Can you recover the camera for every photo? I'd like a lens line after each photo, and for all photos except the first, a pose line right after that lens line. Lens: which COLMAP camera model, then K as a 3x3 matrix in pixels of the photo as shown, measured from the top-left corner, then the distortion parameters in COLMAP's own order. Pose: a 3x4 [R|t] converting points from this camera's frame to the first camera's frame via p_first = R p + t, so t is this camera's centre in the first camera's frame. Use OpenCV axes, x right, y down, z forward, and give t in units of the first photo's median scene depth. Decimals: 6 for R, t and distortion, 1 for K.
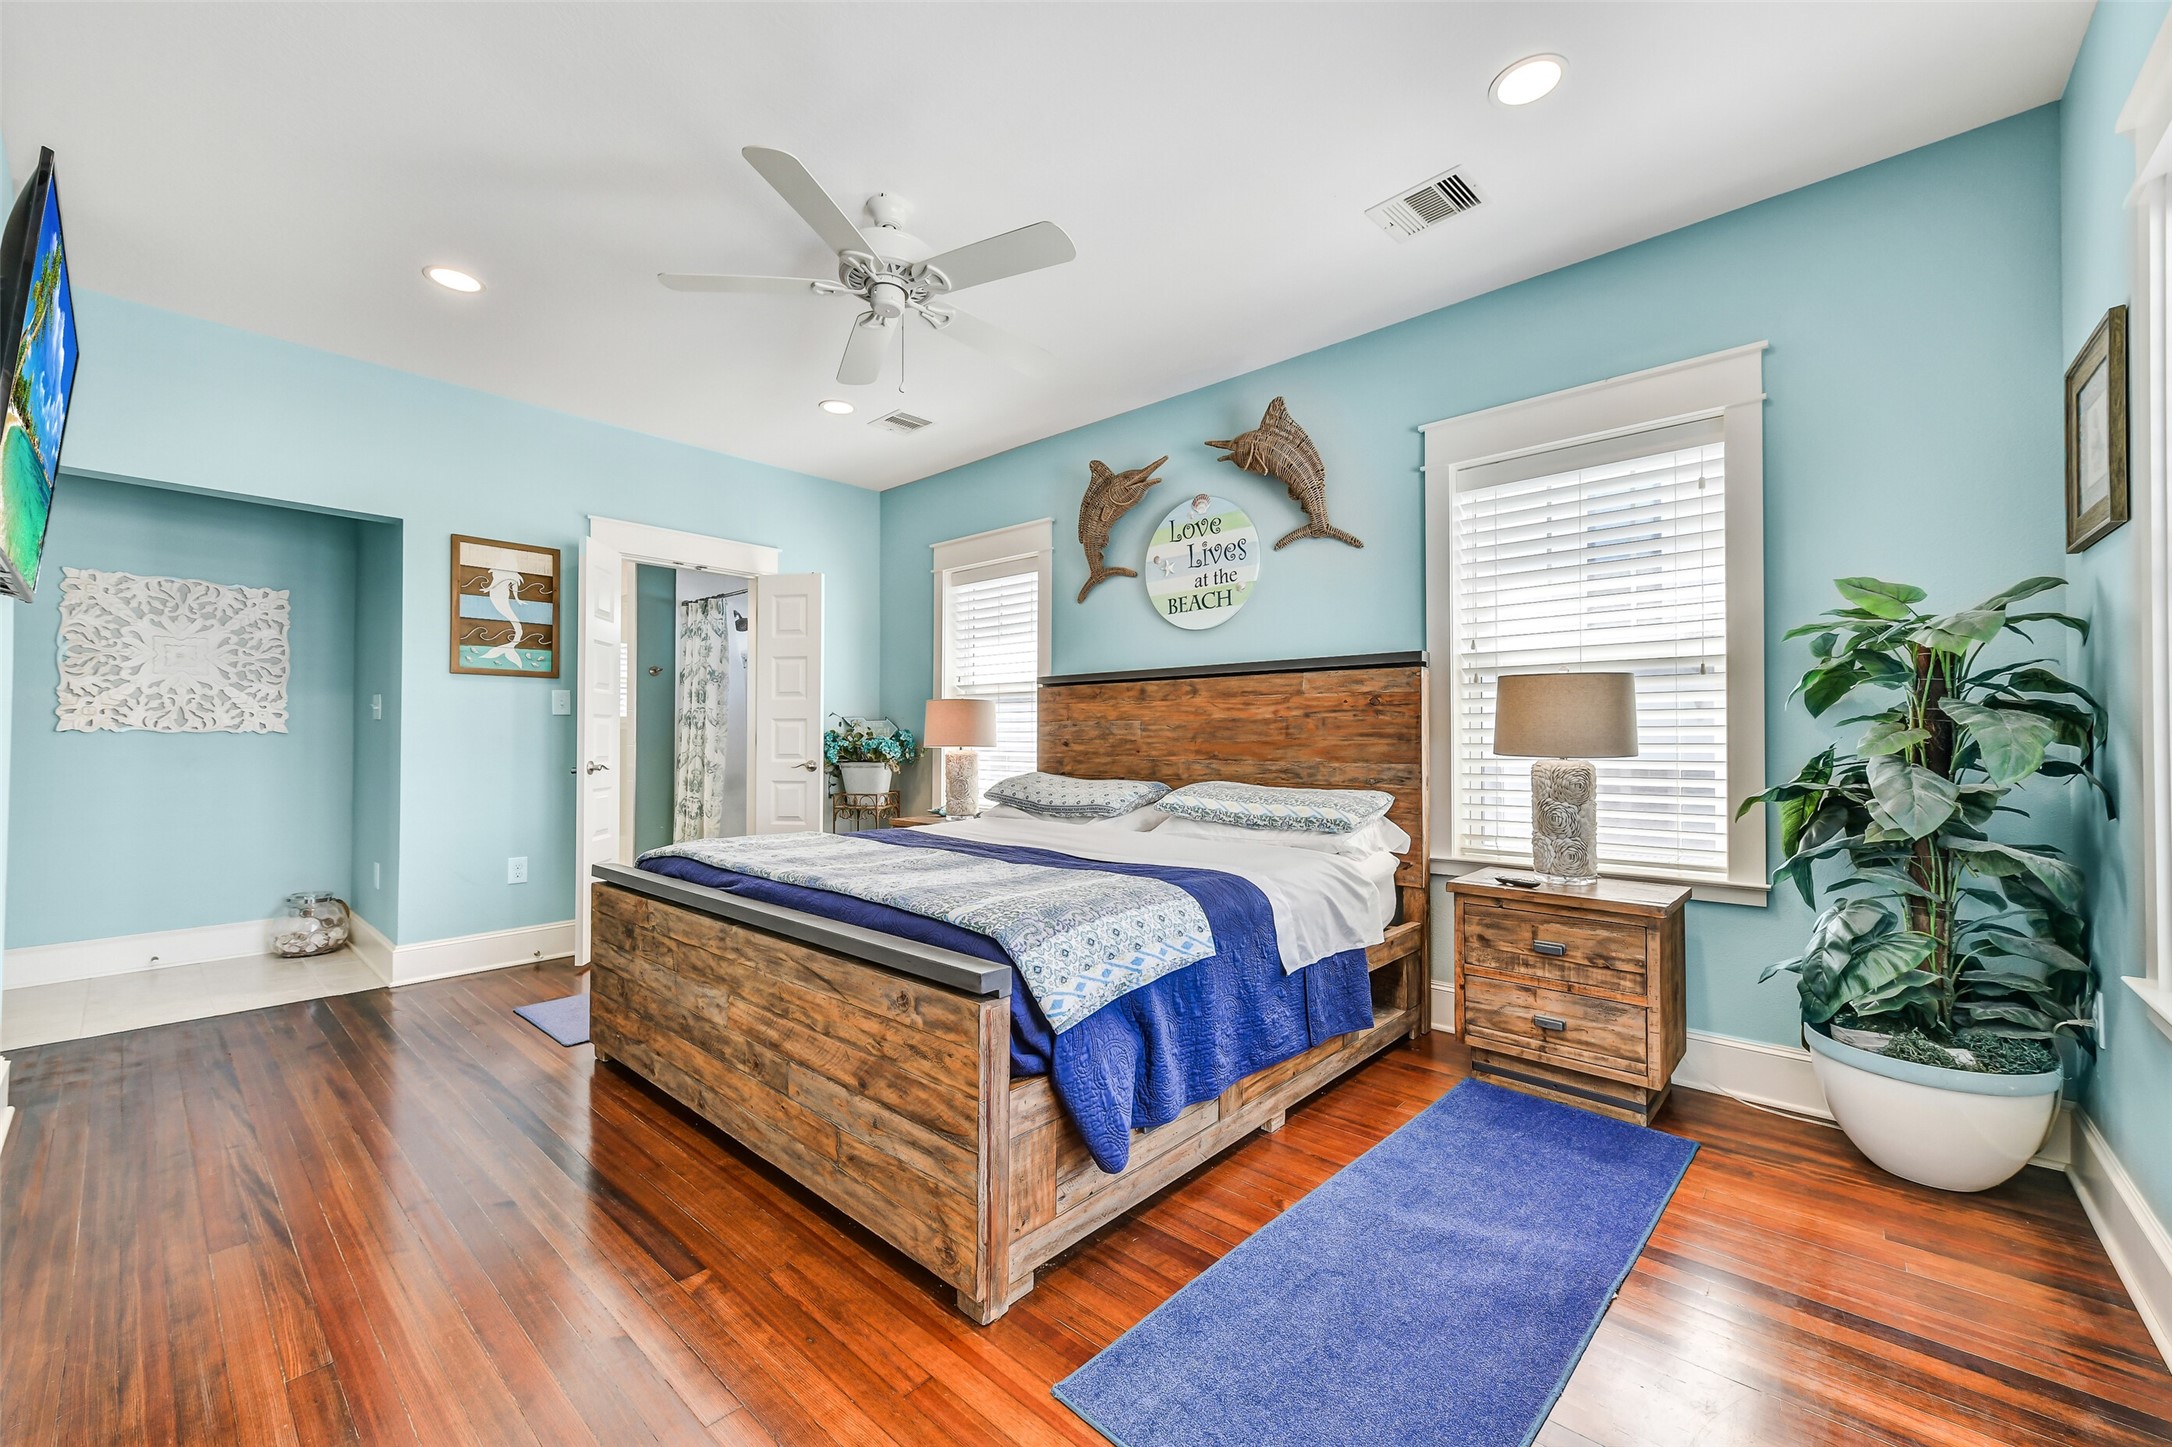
lens RADIAL K [[852.3, 0, 1075.9], [0, 852.3, 723.6], [0, 0, 1]] dist [0.003968, 0.000663]
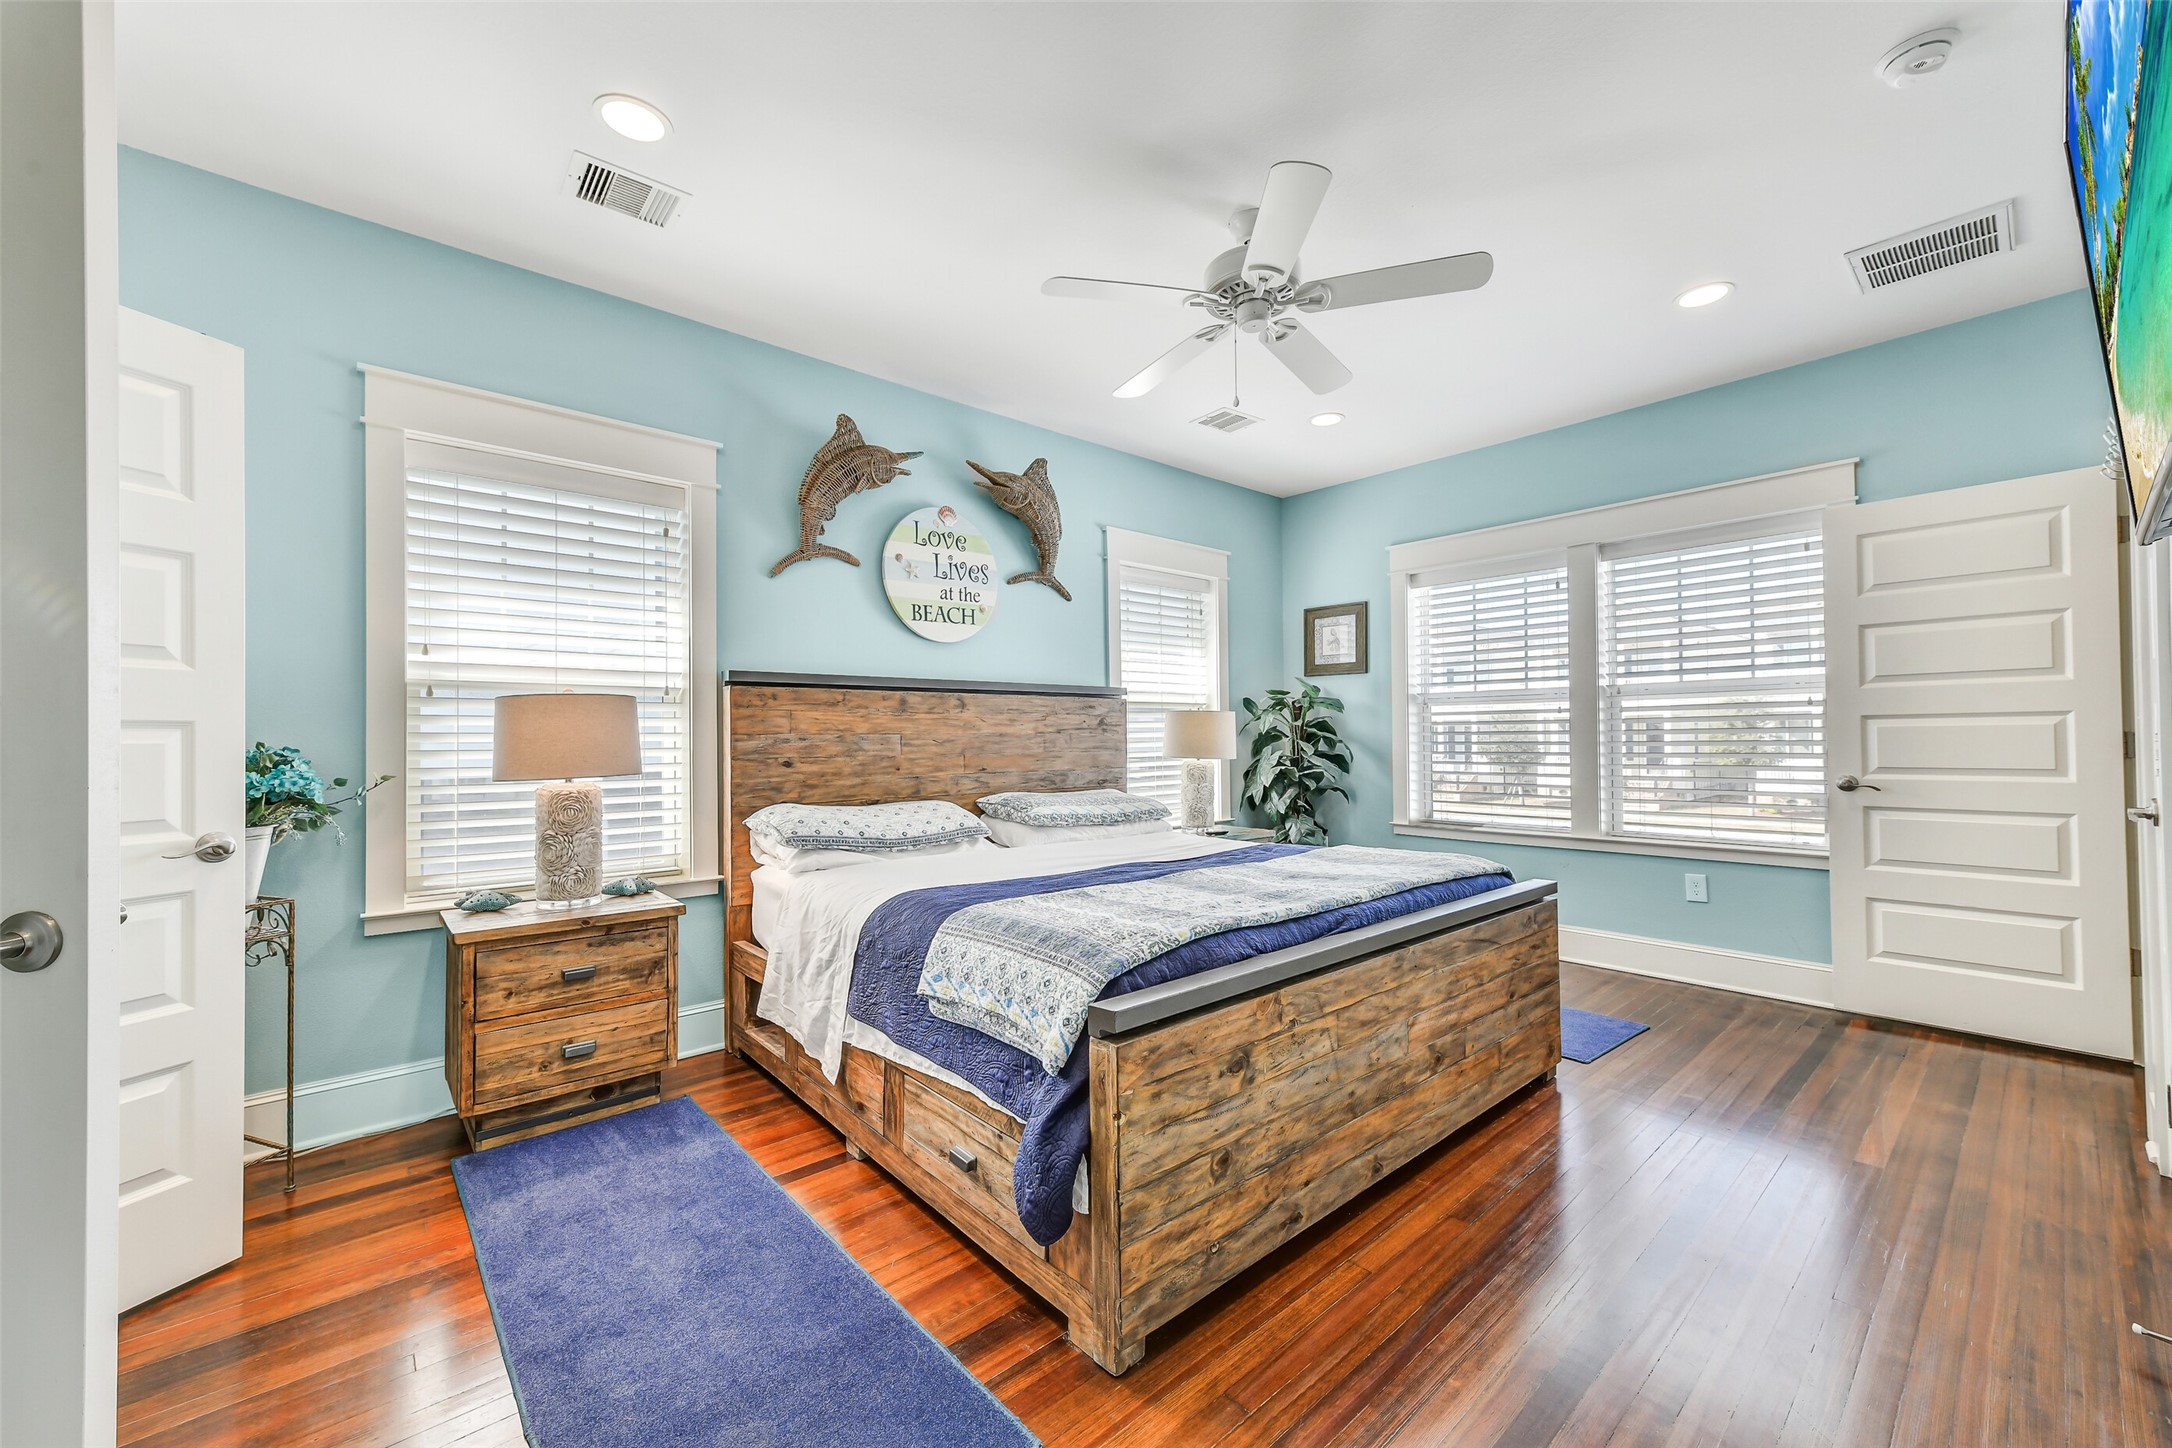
lens RADIAL K [[852.3, 0, 1067.0], [0, 852.3, 732.9], [0, 0, 1]] dist [0.003968, 0.000663]
pose [[0.110862, 0.015336, 0.993717, -0.814269], [0.003948, 0.999866, -0.015872, 0.009891], [-0.993828, 0.005683, 0.110786, 0.751970]]
